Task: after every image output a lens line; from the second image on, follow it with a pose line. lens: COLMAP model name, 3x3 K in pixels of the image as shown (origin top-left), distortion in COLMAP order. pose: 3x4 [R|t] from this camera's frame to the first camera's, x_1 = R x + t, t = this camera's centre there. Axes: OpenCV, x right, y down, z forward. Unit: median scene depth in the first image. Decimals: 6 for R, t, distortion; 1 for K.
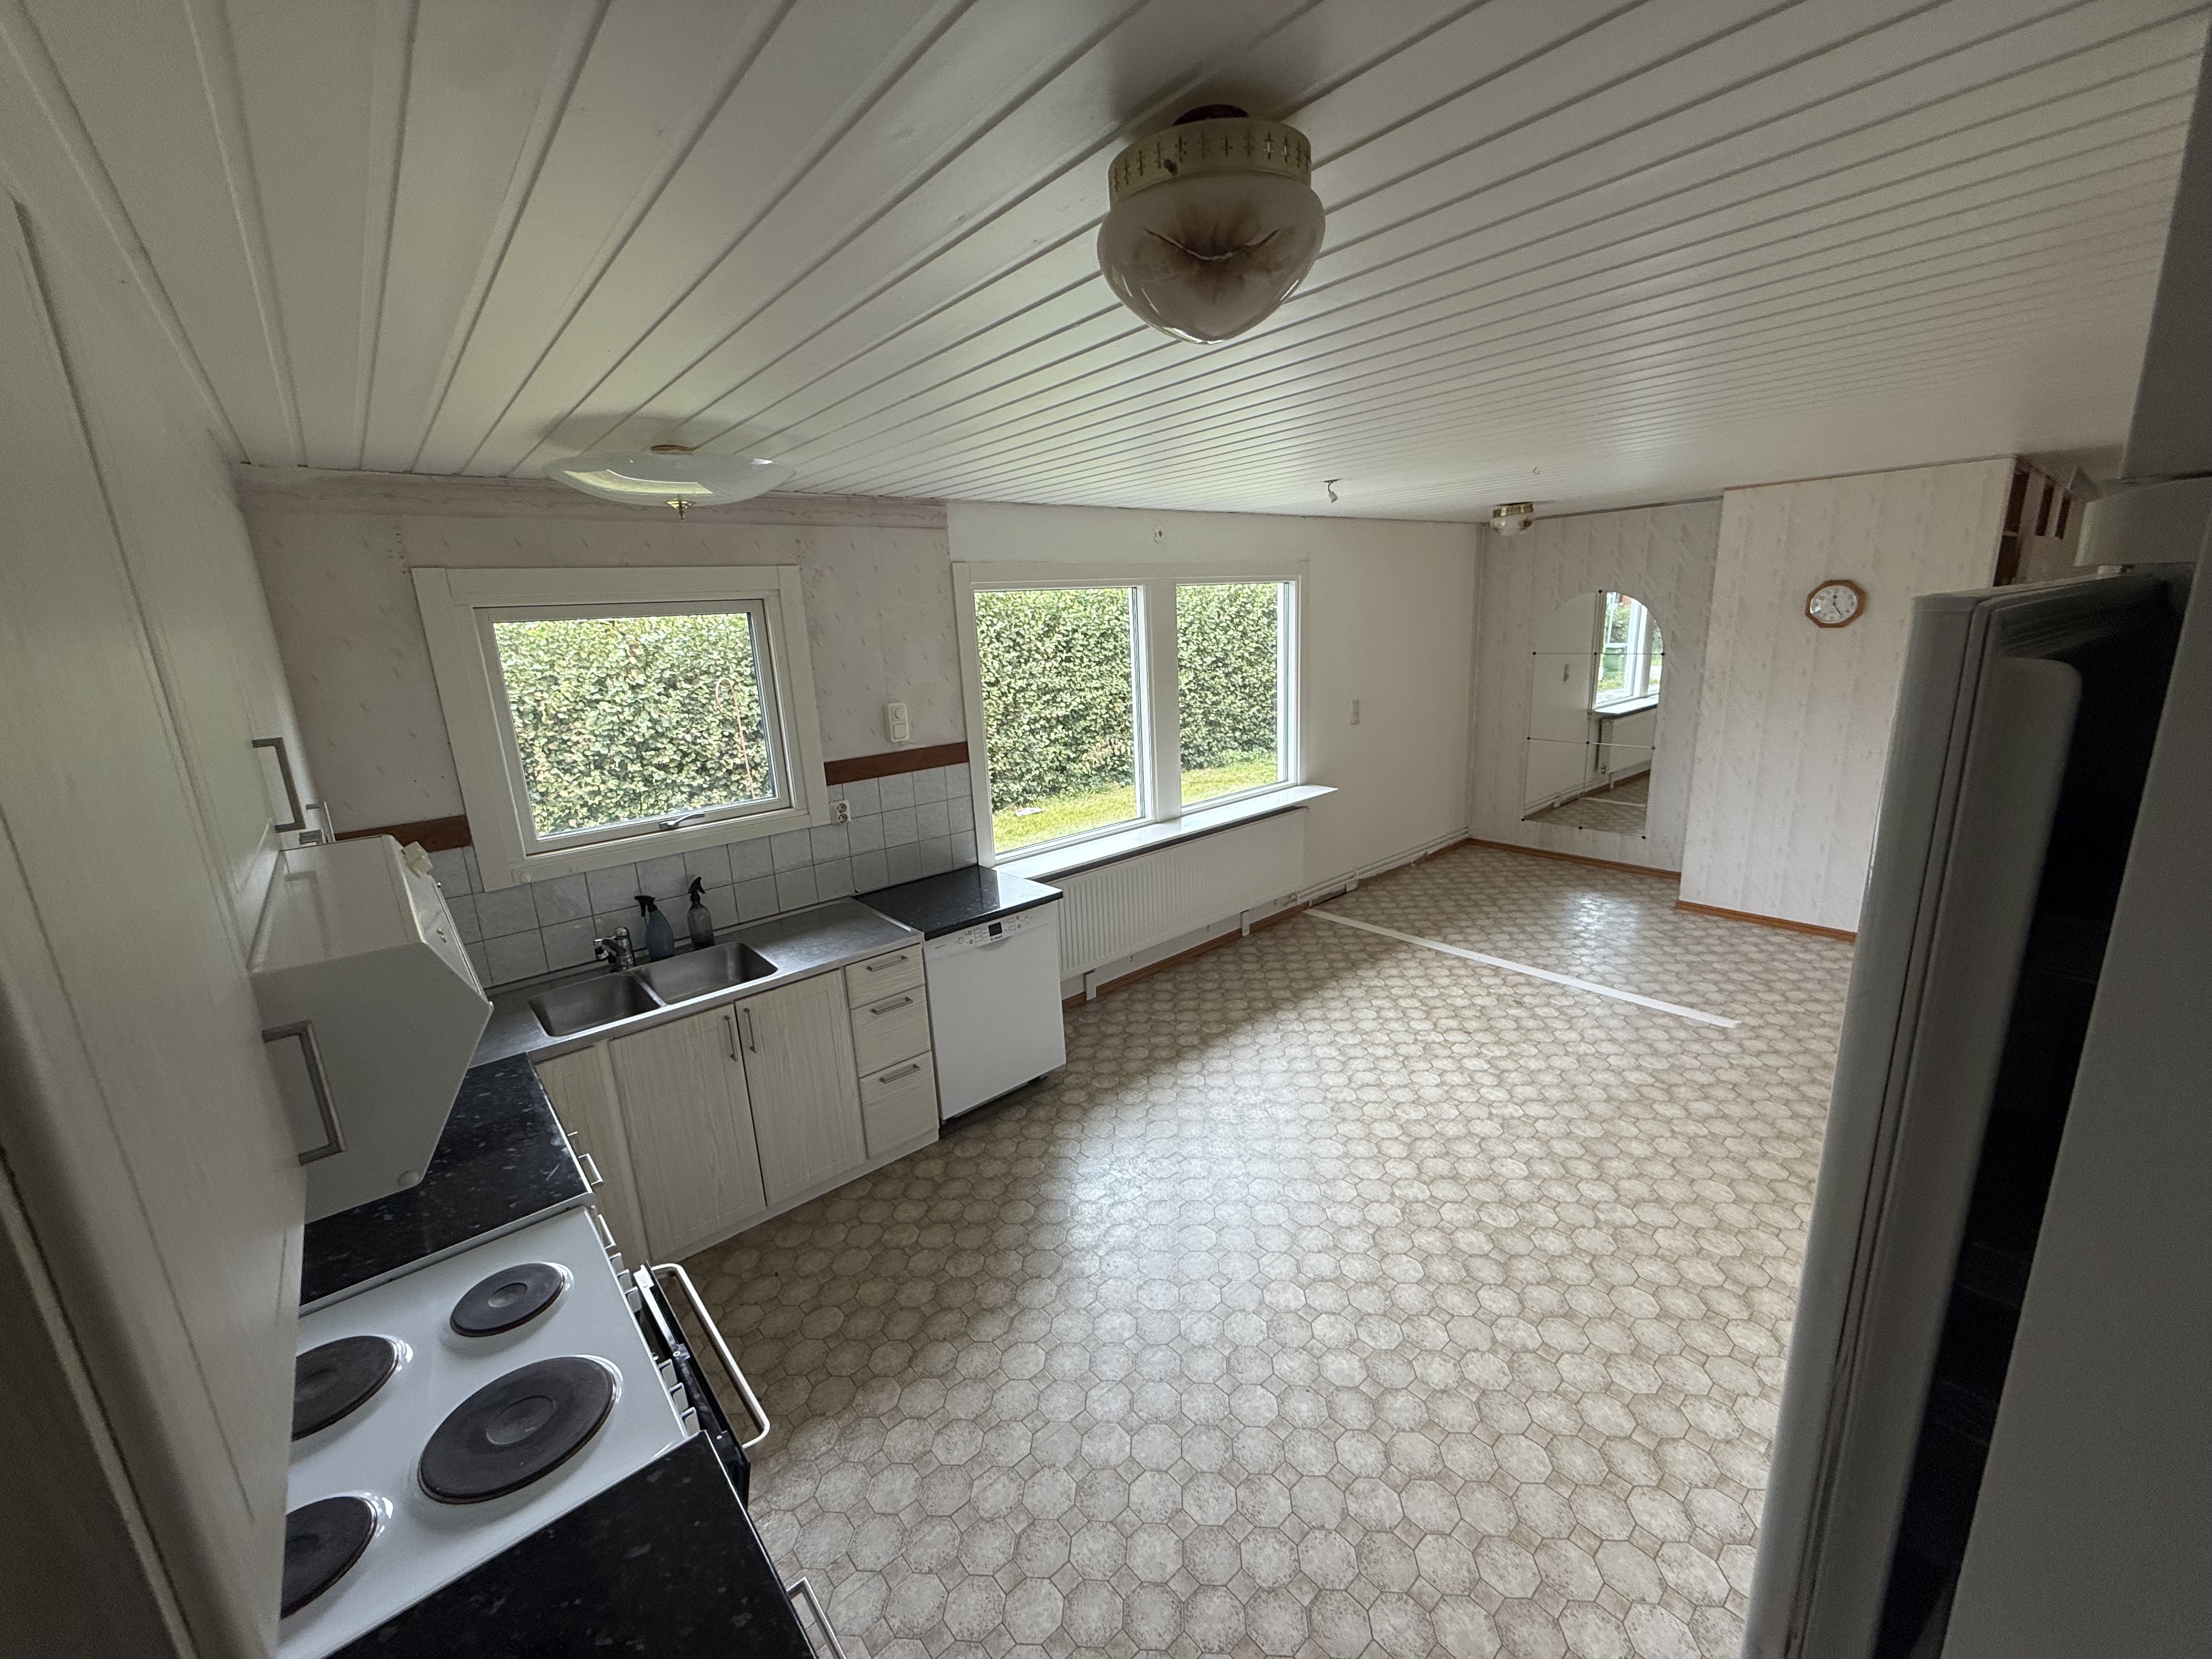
lens RADIAL K [[880.7, 0, 1106.0], [0, 880.7, 829.5], [0, 0, 1]] dist [-0.000149, 0.000001]
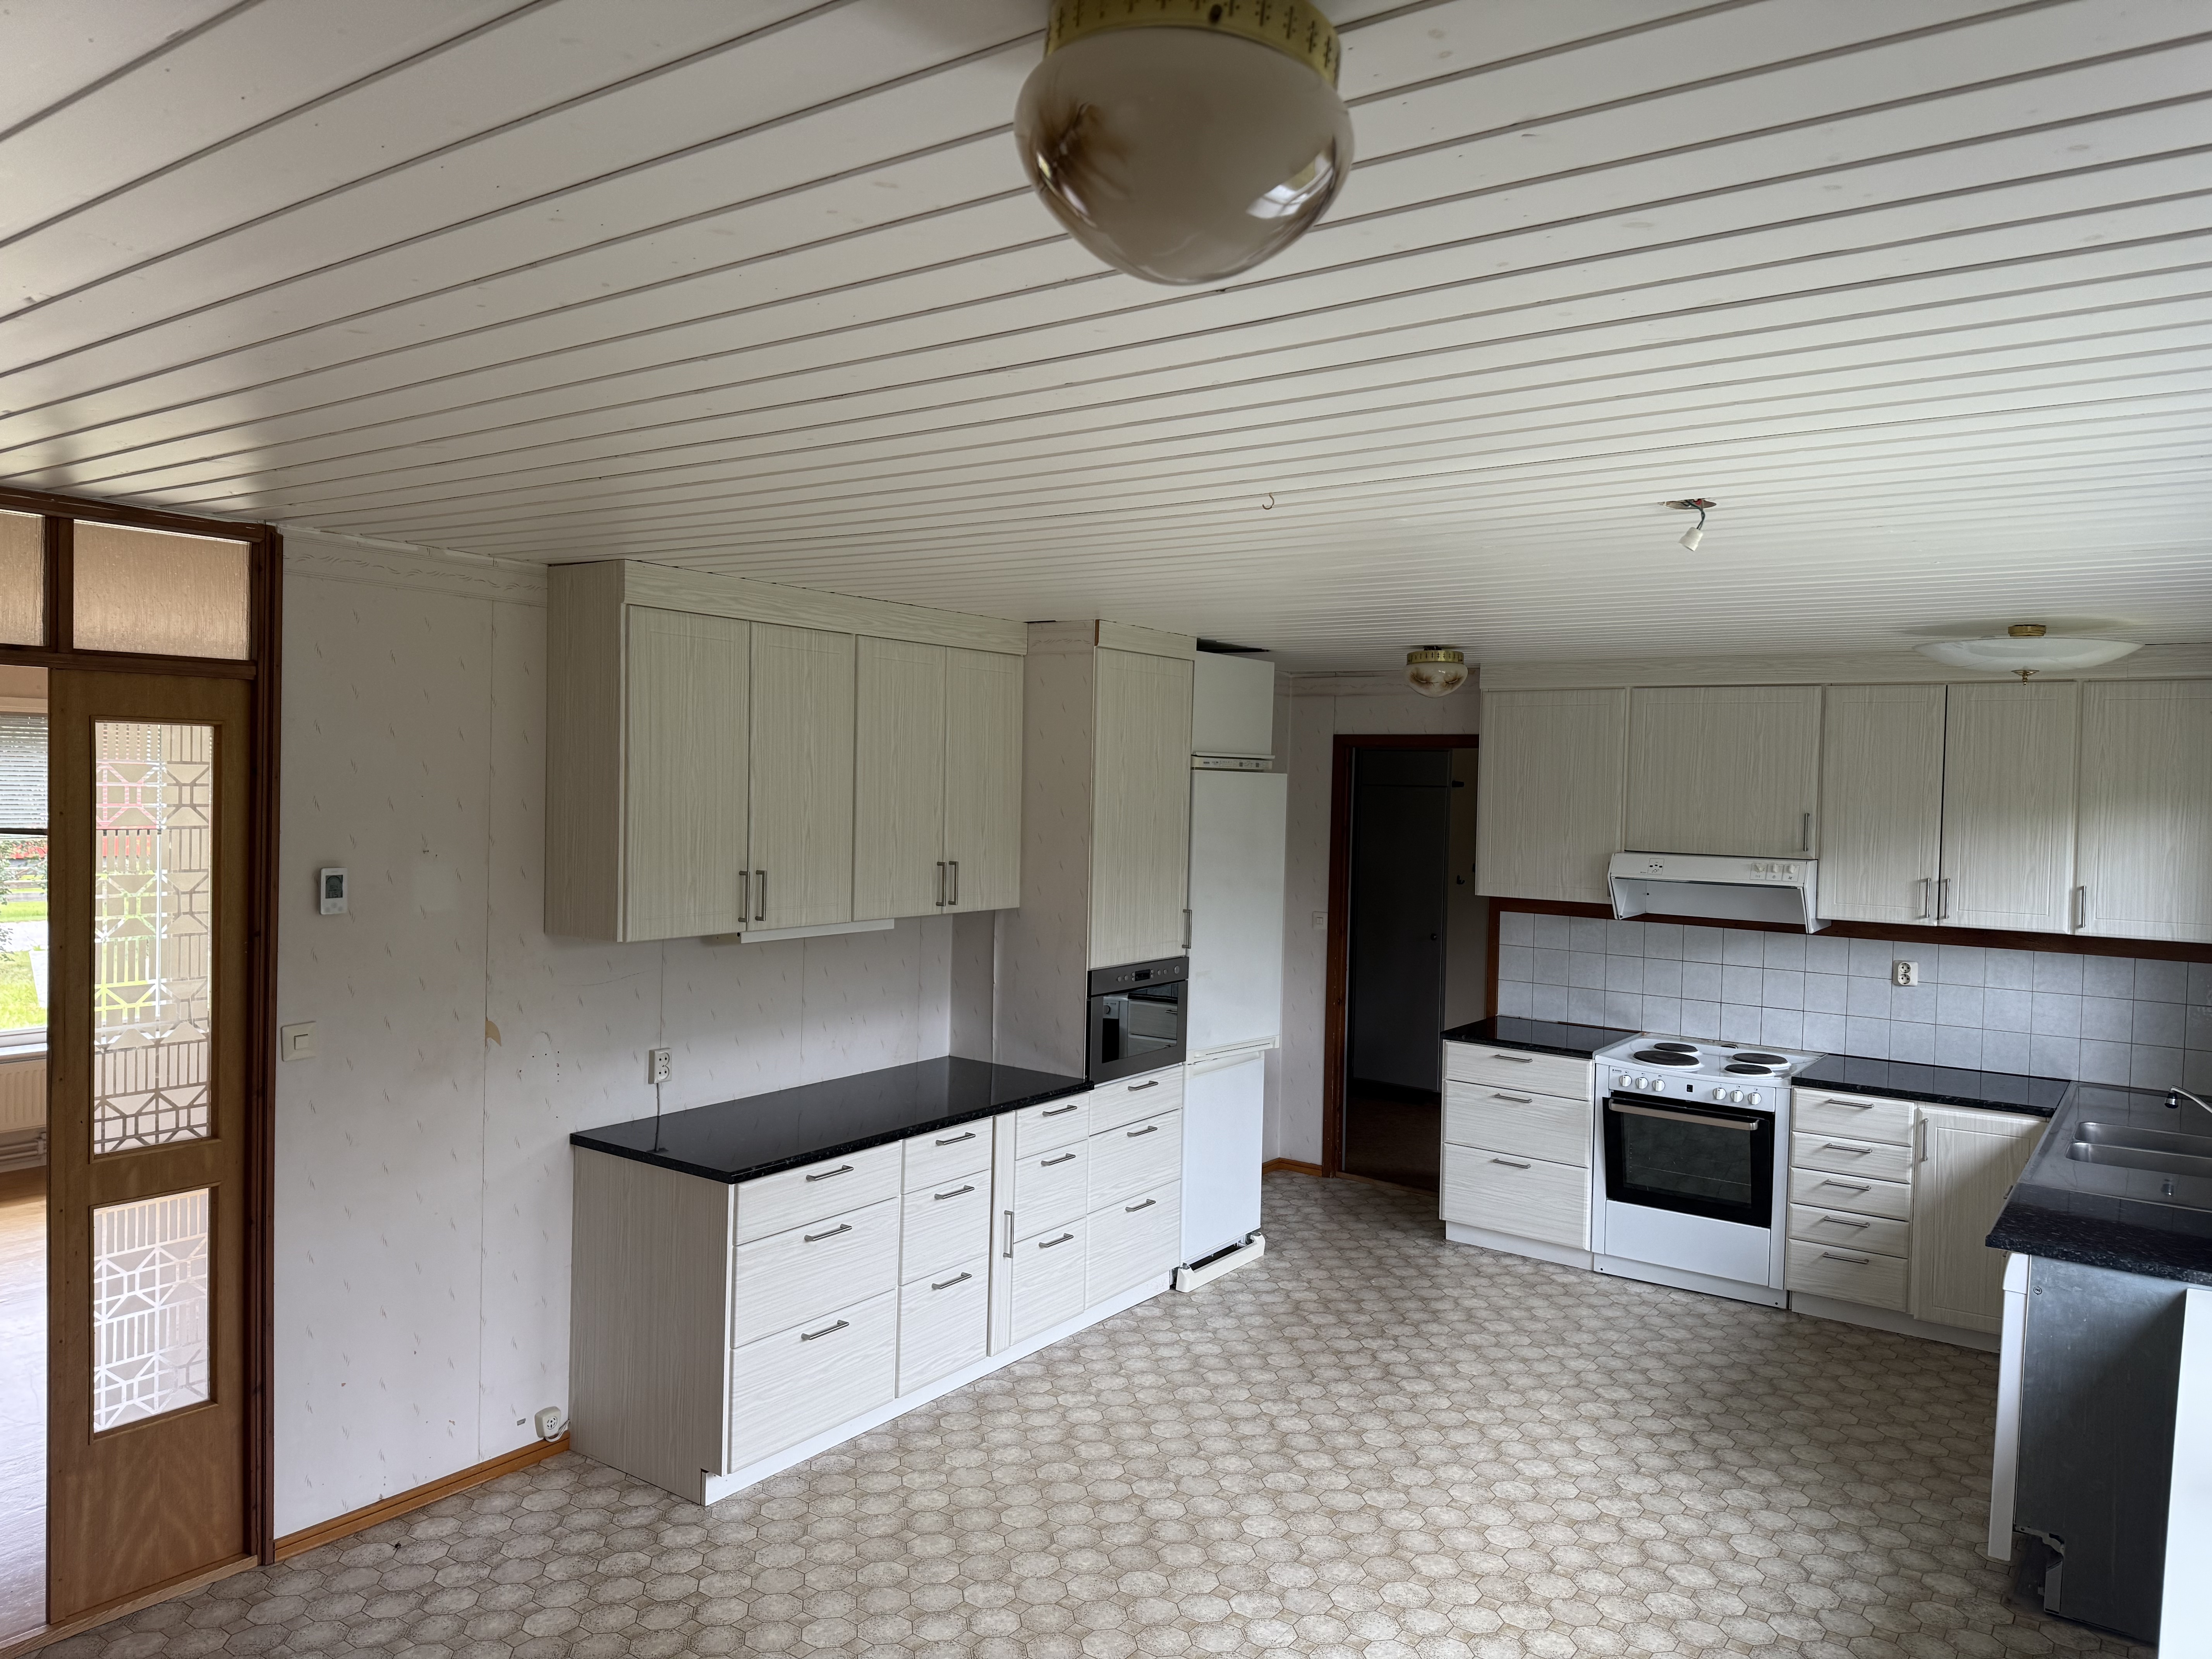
lens RADIAL K [[1559.9, 0, 1106.0], [0, 1559.9, 829.5], [0, 0, 1]] dist [0.042873, -0.042138]
pose [[-0.972633, 0.034006, -0.229845, 0.881325], [-0.032336, 0.959792, 0.278842, -0.542629], [0.230086, 0.278643, -0.932426, 2.058595]]
